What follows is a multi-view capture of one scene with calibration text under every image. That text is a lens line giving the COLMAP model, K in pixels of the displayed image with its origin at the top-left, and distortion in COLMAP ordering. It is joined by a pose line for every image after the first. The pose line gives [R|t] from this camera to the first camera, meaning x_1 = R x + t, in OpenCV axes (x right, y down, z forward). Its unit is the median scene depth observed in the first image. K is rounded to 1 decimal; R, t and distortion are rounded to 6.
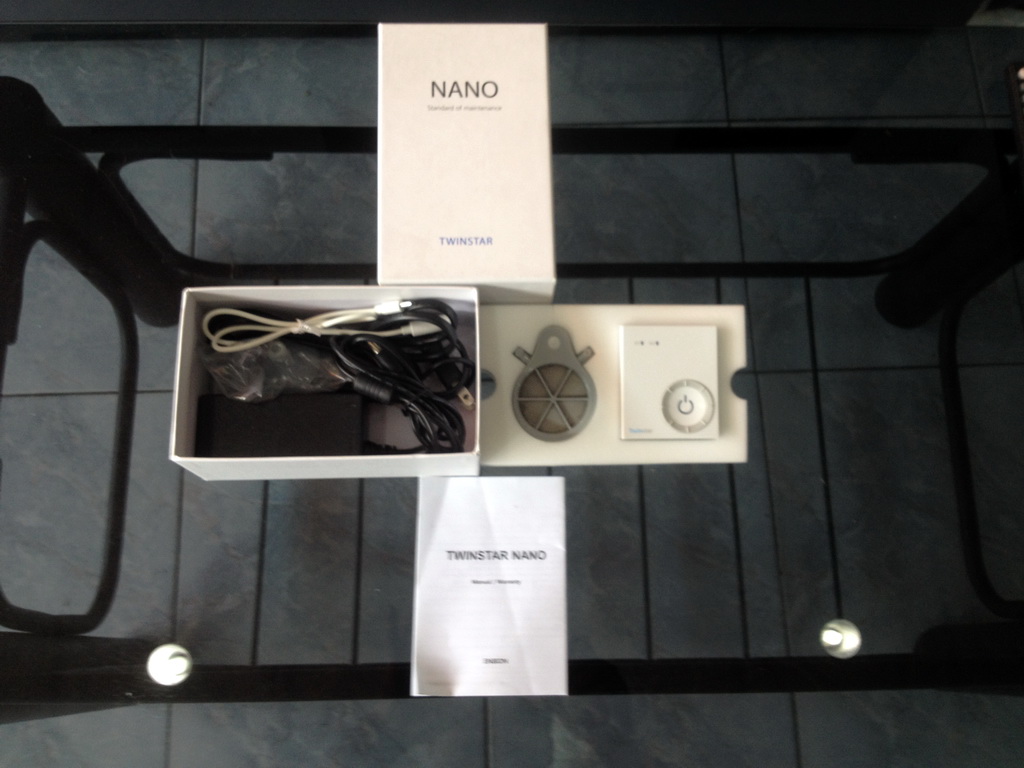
lens RADIAL K [[905.7, 0, 512.0], [0, 905.7, 384.0], [0, 0, 1]] dist [0.082199, -0.004327]
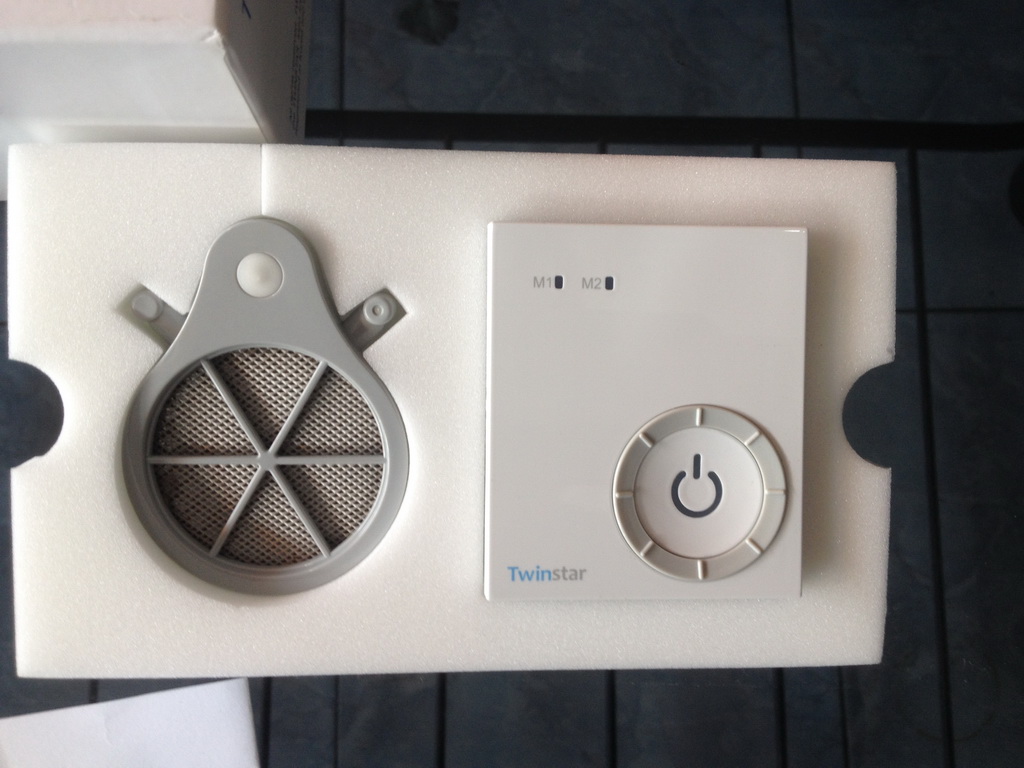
lens RADIAL K [[905.7, 0, 512.0], [0, 905.7, 384.0], [0, 0, 1]] dist [0.082199, -0.004327]
pose [[0.999804, 0.019807, 0.000542, 0.806870], [-0.019755, 0.994343, 0.104367, -0.268818], [0.001529, -0.104357, 0.994539, 4.399507]]
